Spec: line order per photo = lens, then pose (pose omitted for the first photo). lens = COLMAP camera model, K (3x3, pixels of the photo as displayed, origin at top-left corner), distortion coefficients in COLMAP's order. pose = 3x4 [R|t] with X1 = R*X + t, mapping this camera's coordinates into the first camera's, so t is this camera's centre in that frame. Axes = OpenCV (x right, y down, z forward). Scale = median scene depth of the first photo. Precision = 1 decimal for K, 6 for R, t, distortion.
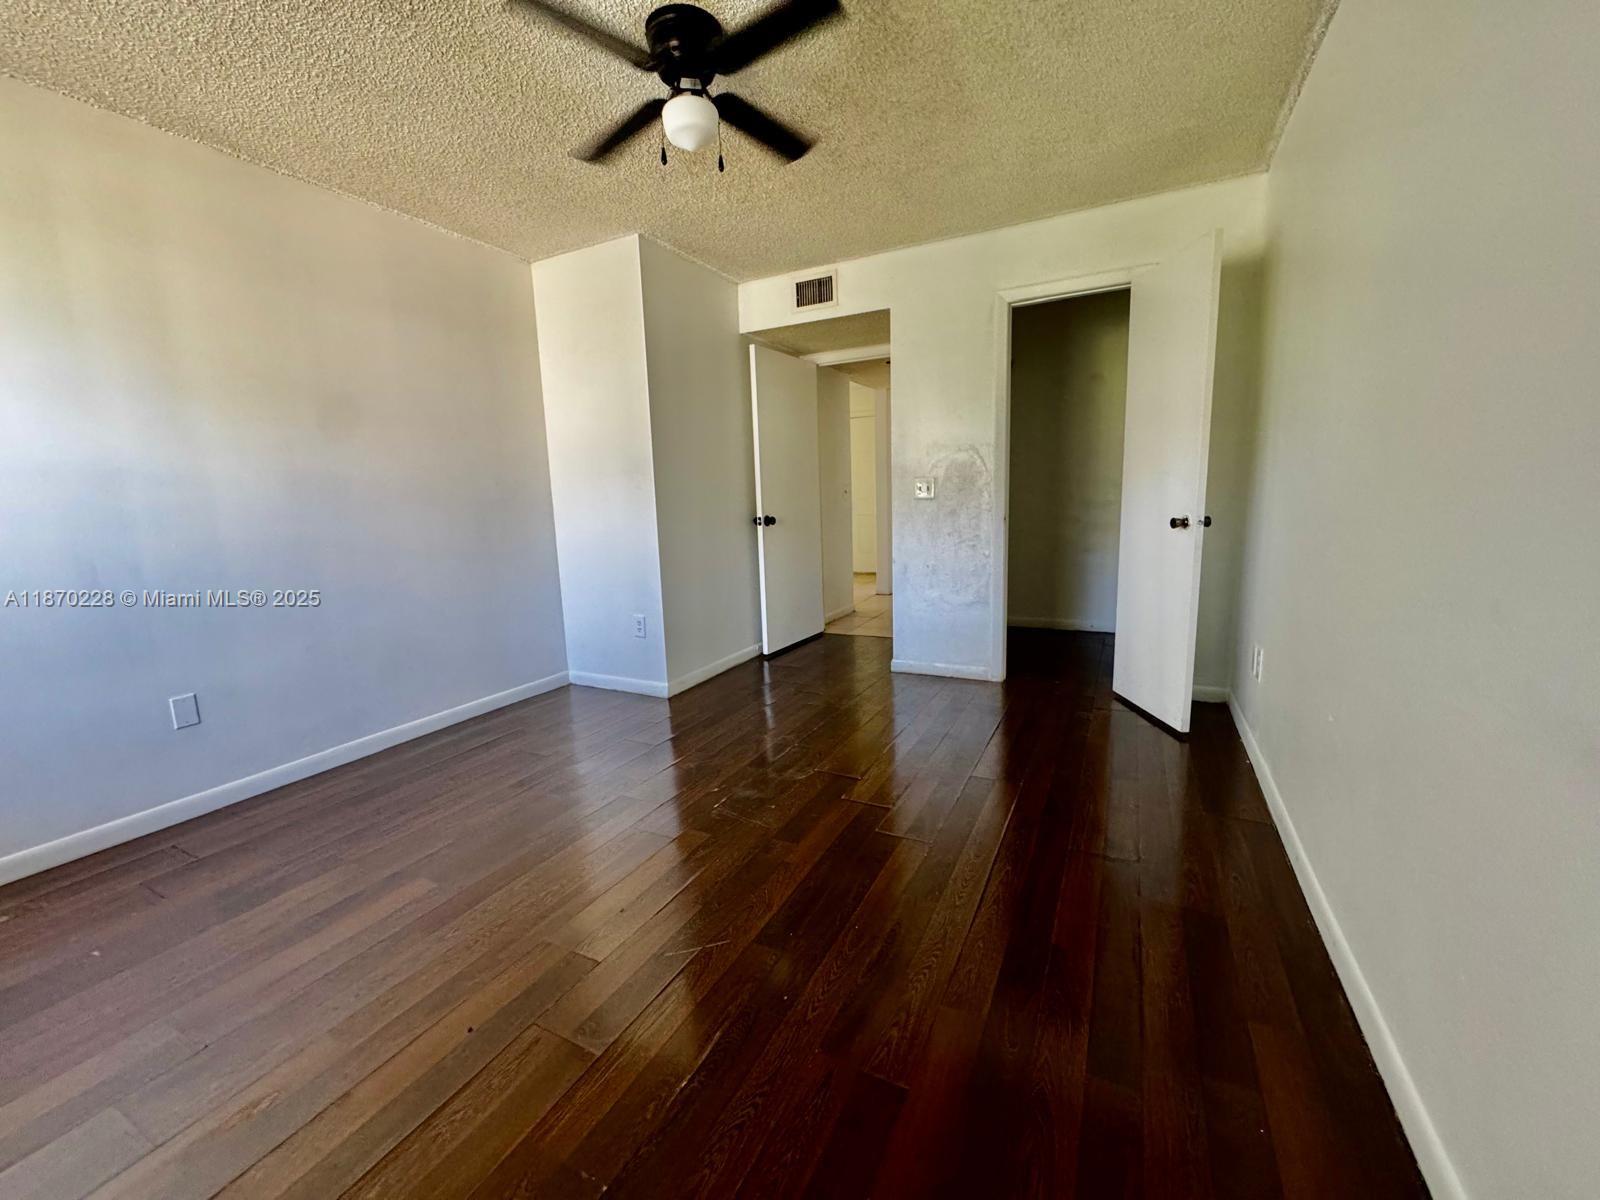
lens RADIAL K [[646.3, 0, 798.7], [0, 646.3, 603.7], [0, 0, 1]] dist [-0.009695, 0.000983]
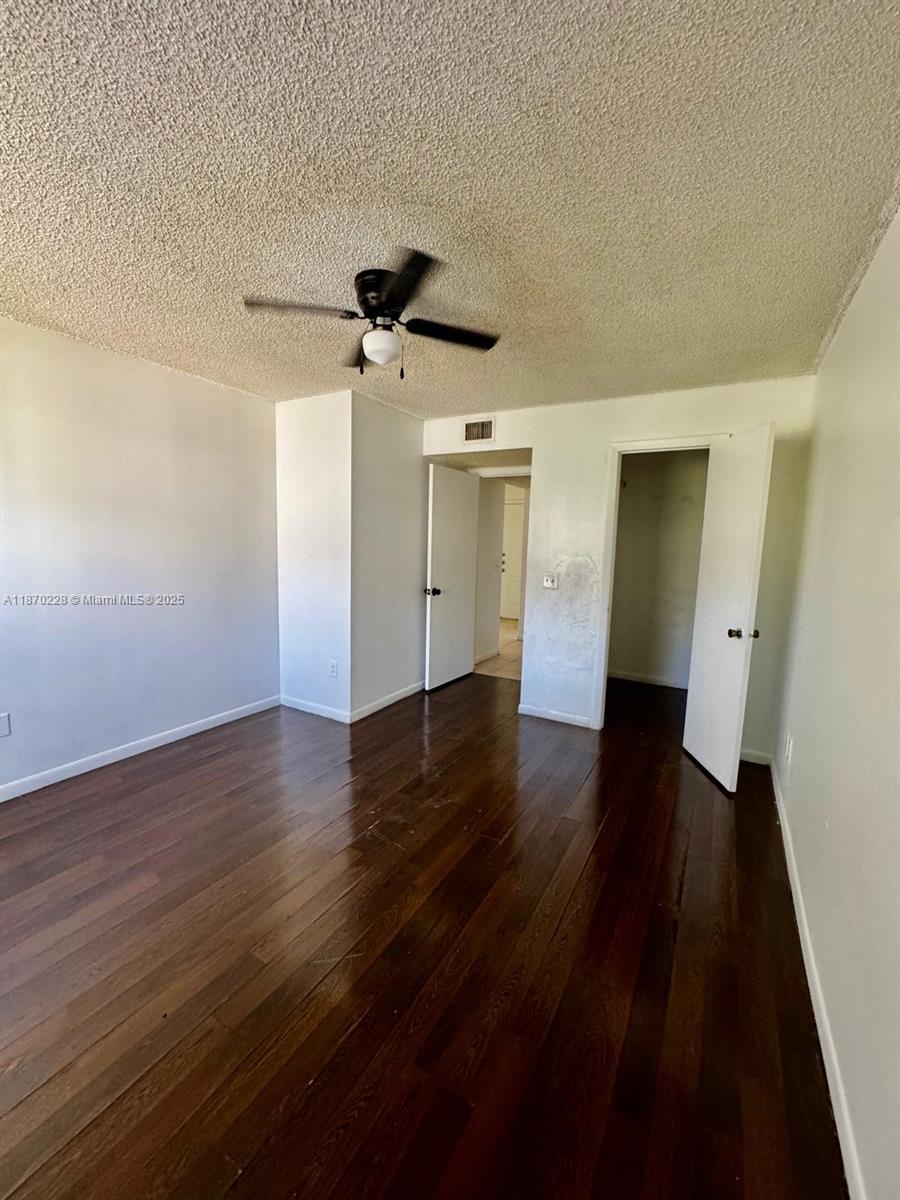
lens RADIAL K [[484.7, 0, 451.1], [0, 484.7, 598.1], [0, 0, 1]] dist [-0.009695, 0.000983]
pose [[0.997014, 0.064927, -0.041794, 0.043131], [-0.066411, 0.997173, -0.035157, -0.119679], [0.039393, 0.037828, 0.998508, -0.019041]]
